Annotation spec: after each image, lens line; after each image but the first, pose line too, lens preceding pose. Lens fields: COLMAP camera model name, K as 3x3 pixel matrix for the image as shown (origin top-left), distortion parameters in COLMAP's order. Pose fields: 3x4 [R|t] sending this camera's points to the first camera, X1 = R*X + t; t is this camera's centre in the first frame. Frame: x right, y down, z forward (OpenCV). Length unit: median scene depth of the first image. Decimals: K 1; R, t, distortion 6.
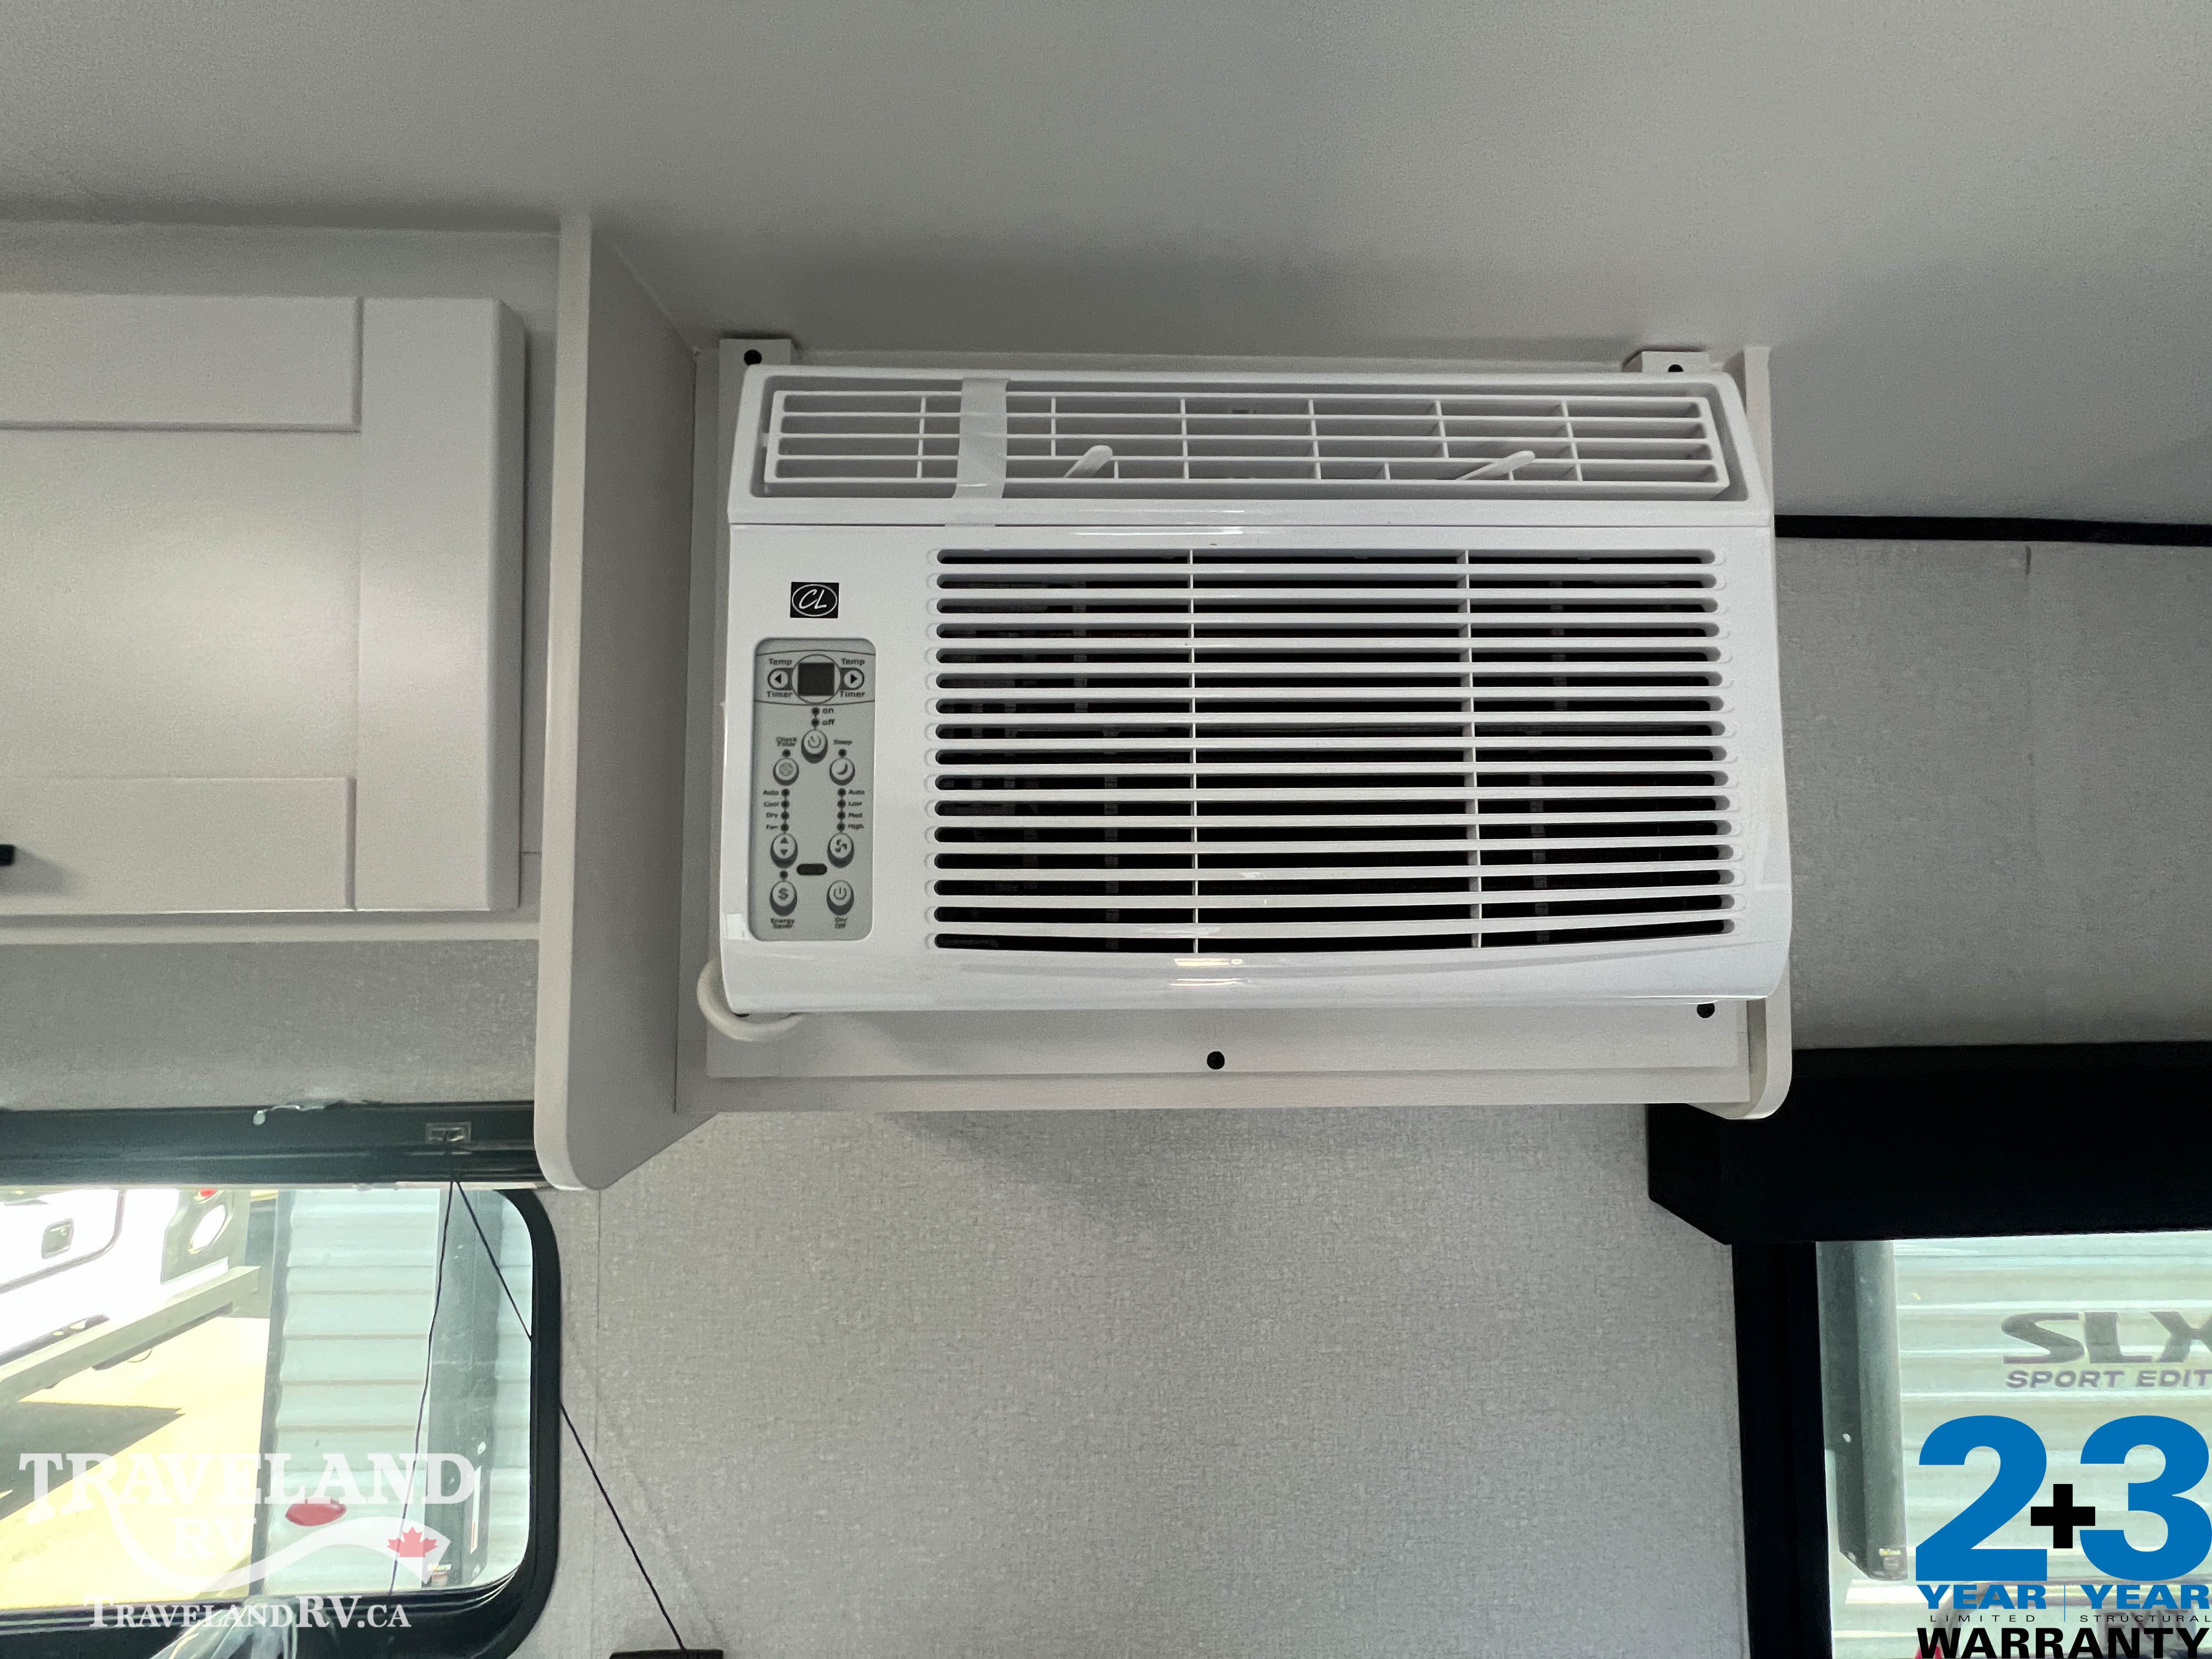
lens RADIAL K [[907.2, 0, 1097.1], [0, 907.2, 826.2], [0, 0, 1]] dist [-0.002112, -0.000643]
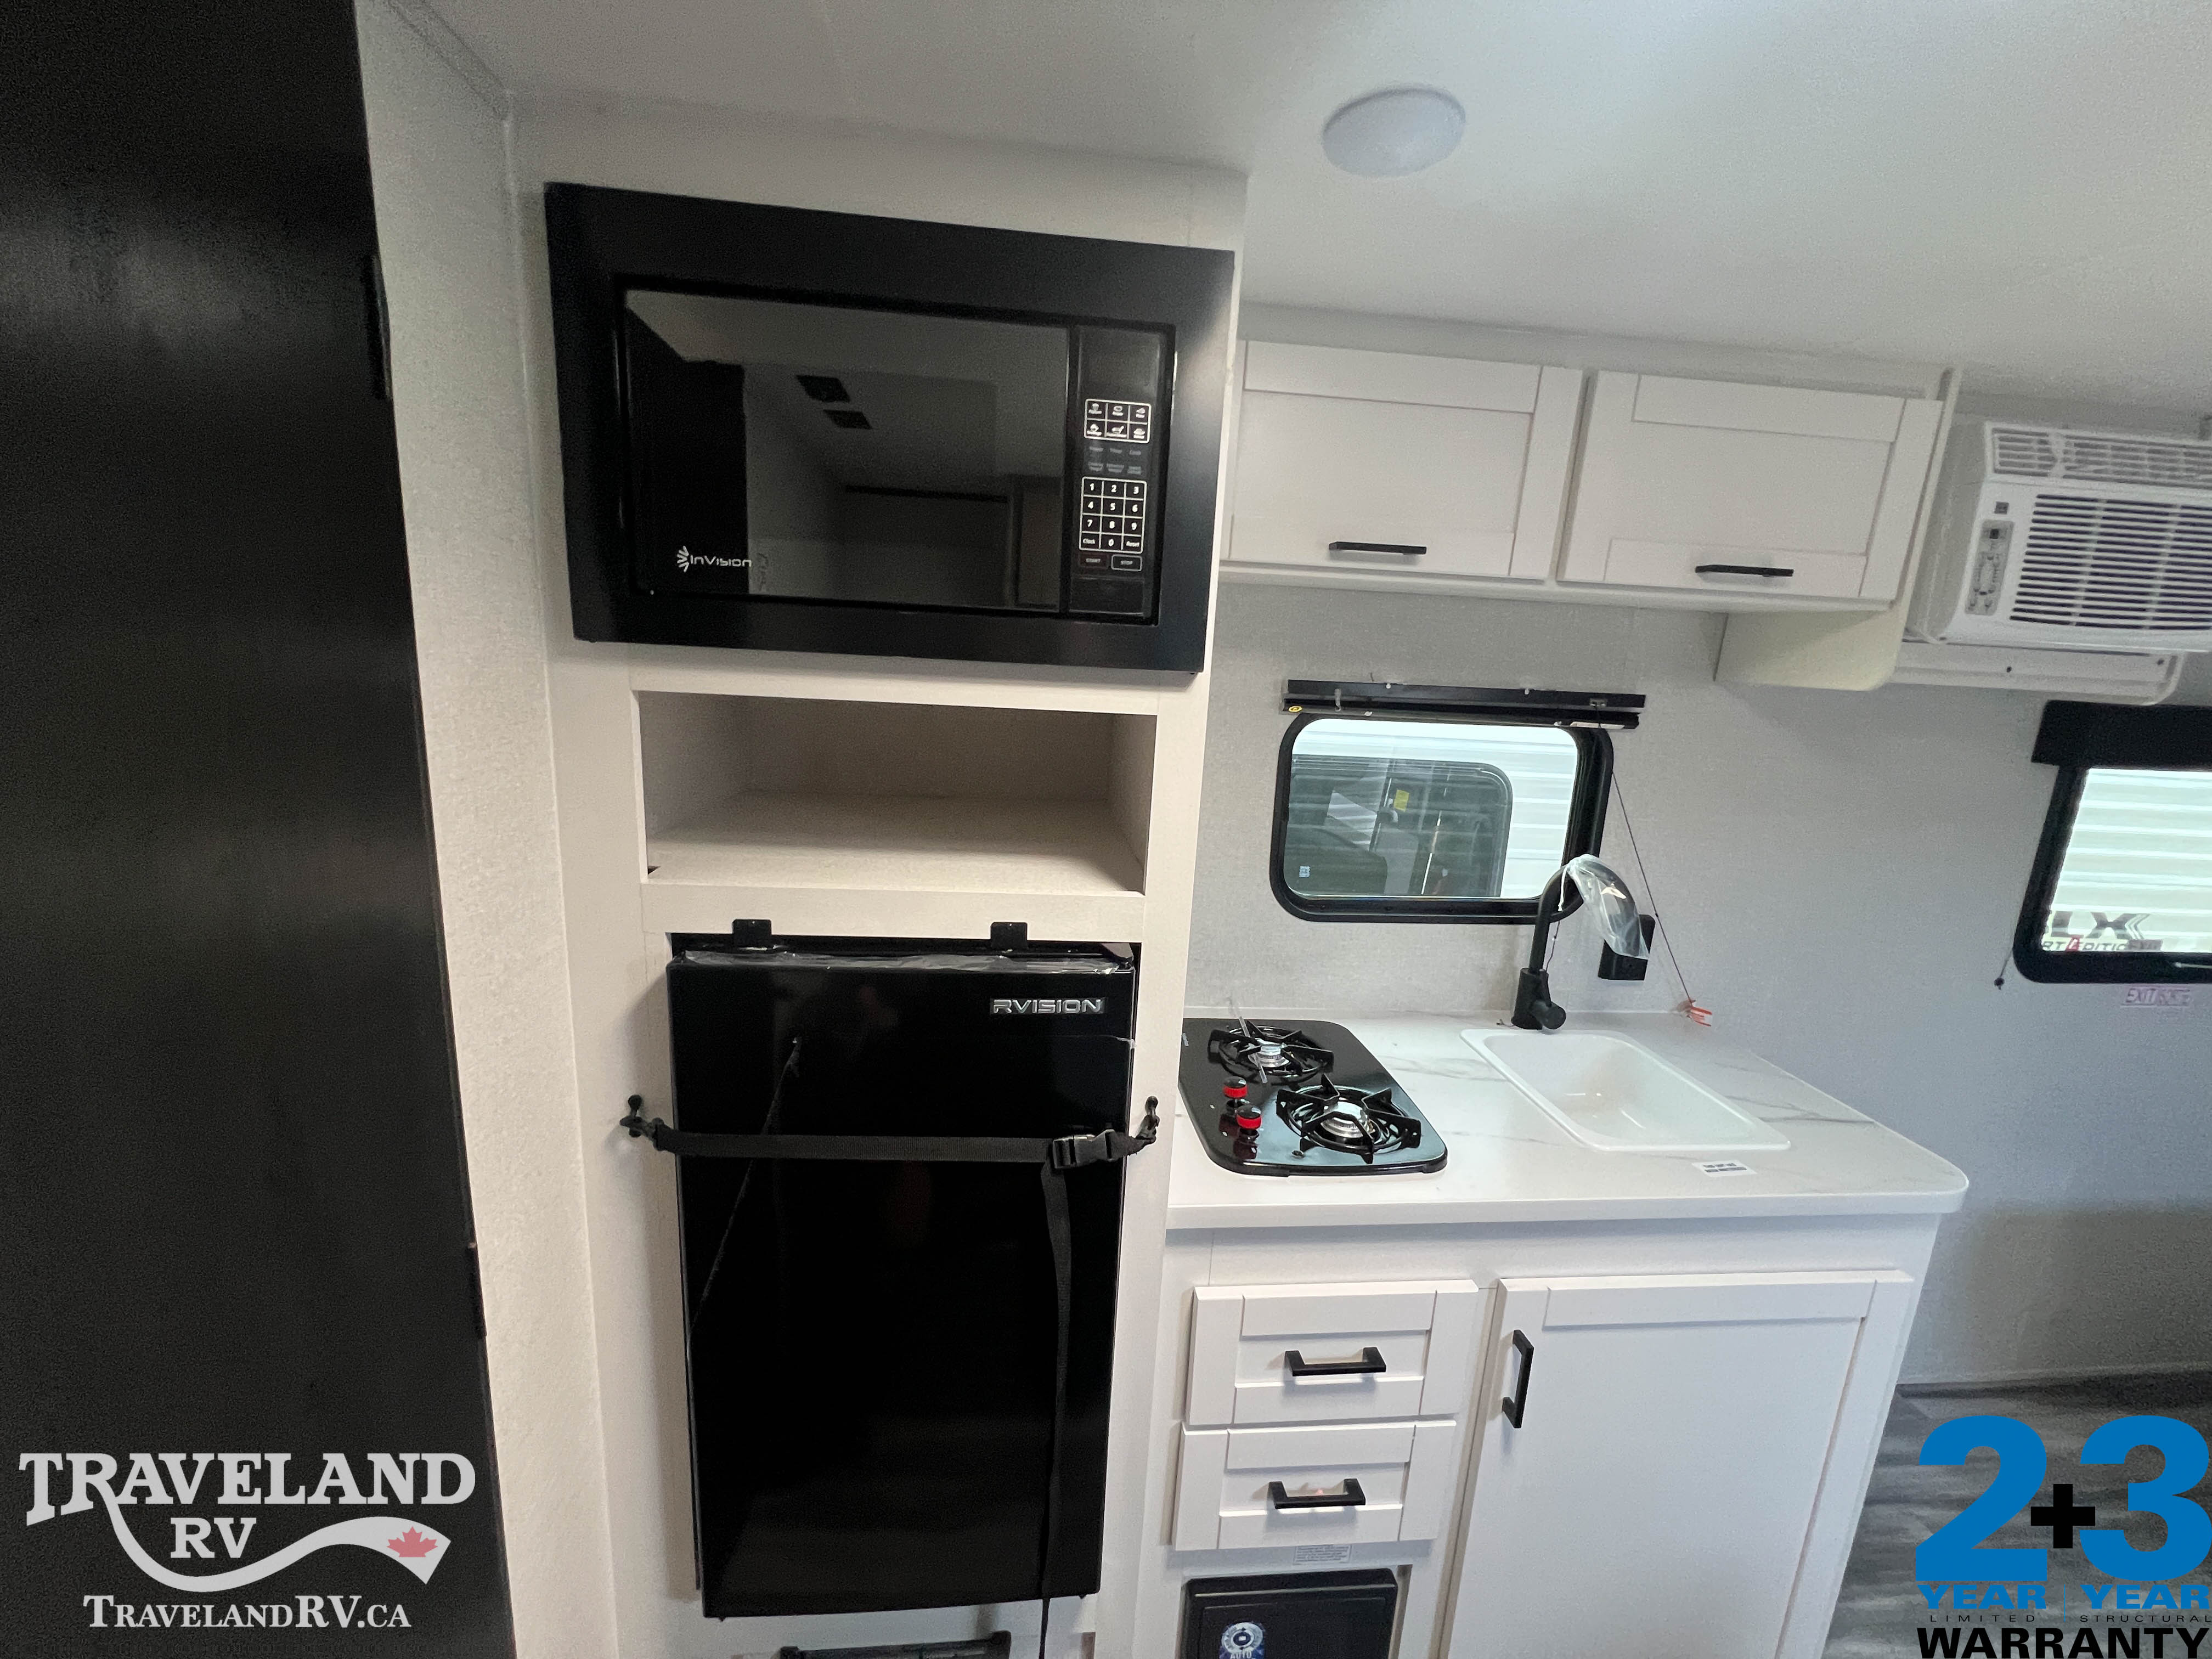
lens RADIAL K [[891.3, 0, 1106.0], [0, 891.3, 829.5], [0, 0, 1]] dist [-0.001687, 0.000023]
pose [[0.996458, 0.042457, 0.072588, -3.692081], [-0.059510, 0.965904, 0.251968, 0.251151], [-0.059415, -0.255395, 0.965009, -2.183312]]
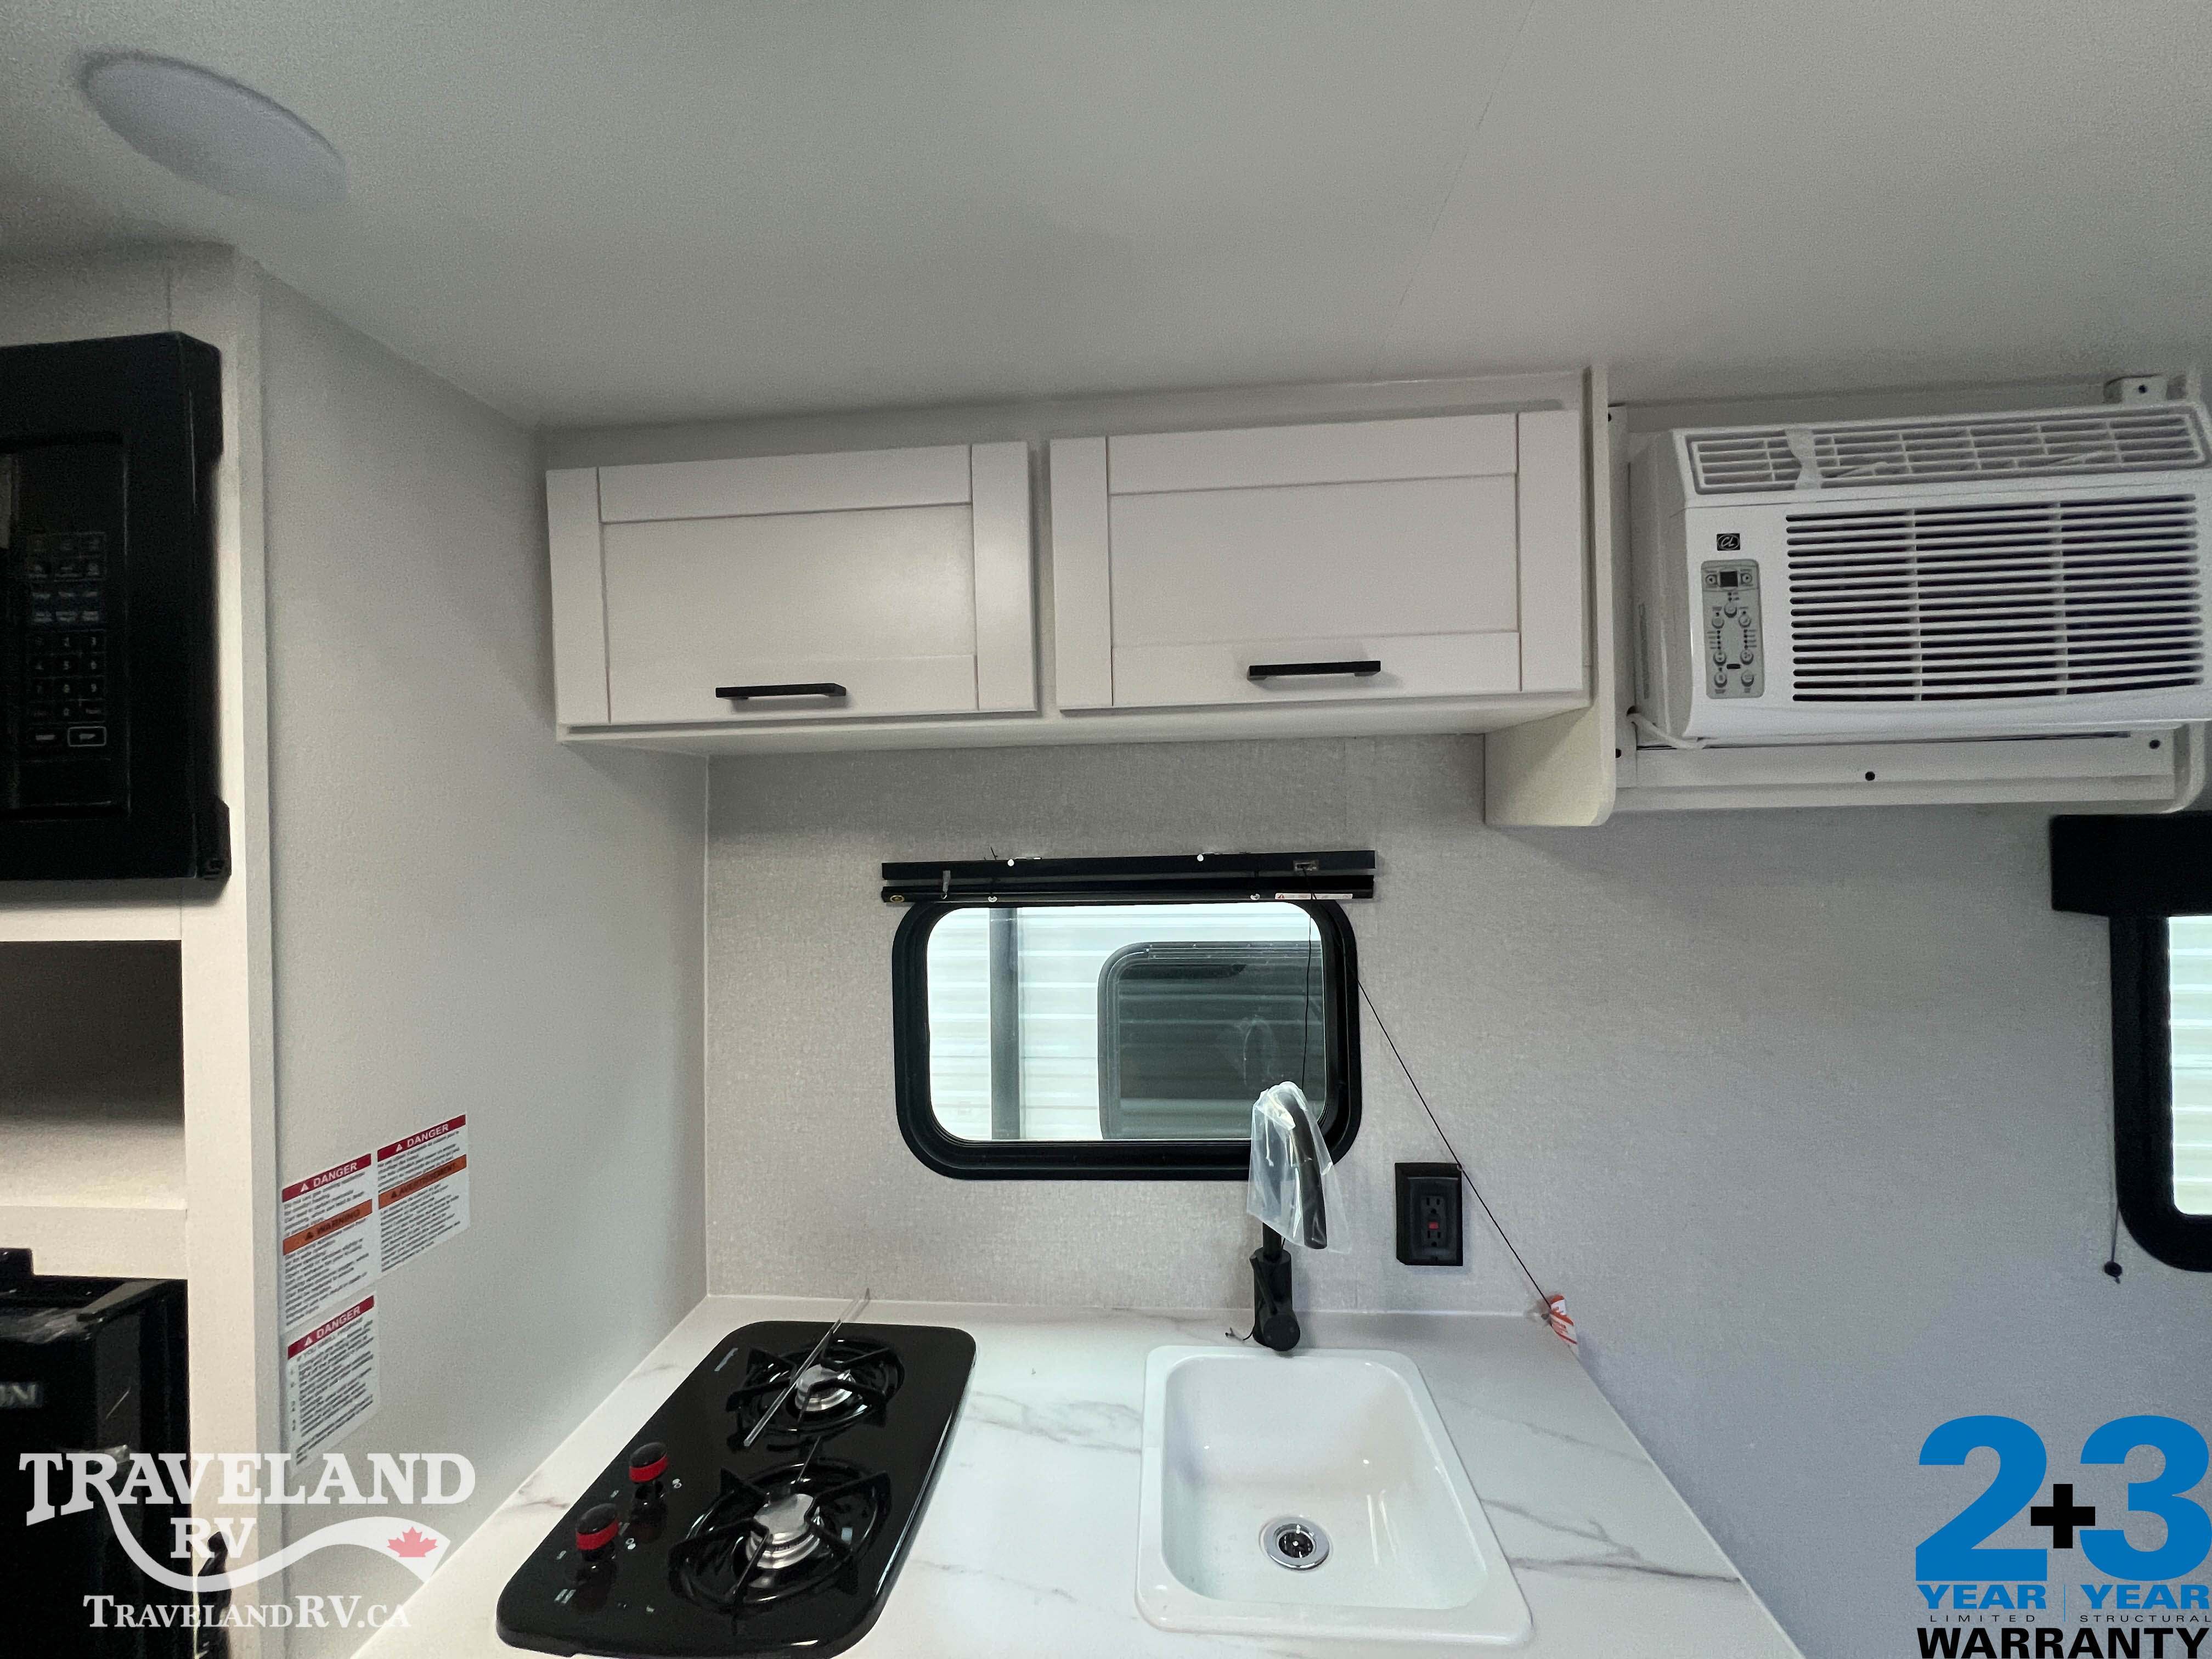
lens RADIAL K [[888.7, 0, 1102.5], [0, 888.7, 826.6], [0, 0, 1]] dist [-0.002378, 0.000019]
pose [[0.993333, -0.016066, -0.114157, -1.555140], [0.021834, 0.998537, 0.049460, 0.287988], [0.113195, -0.051623, 0.992231, -1.292151]]
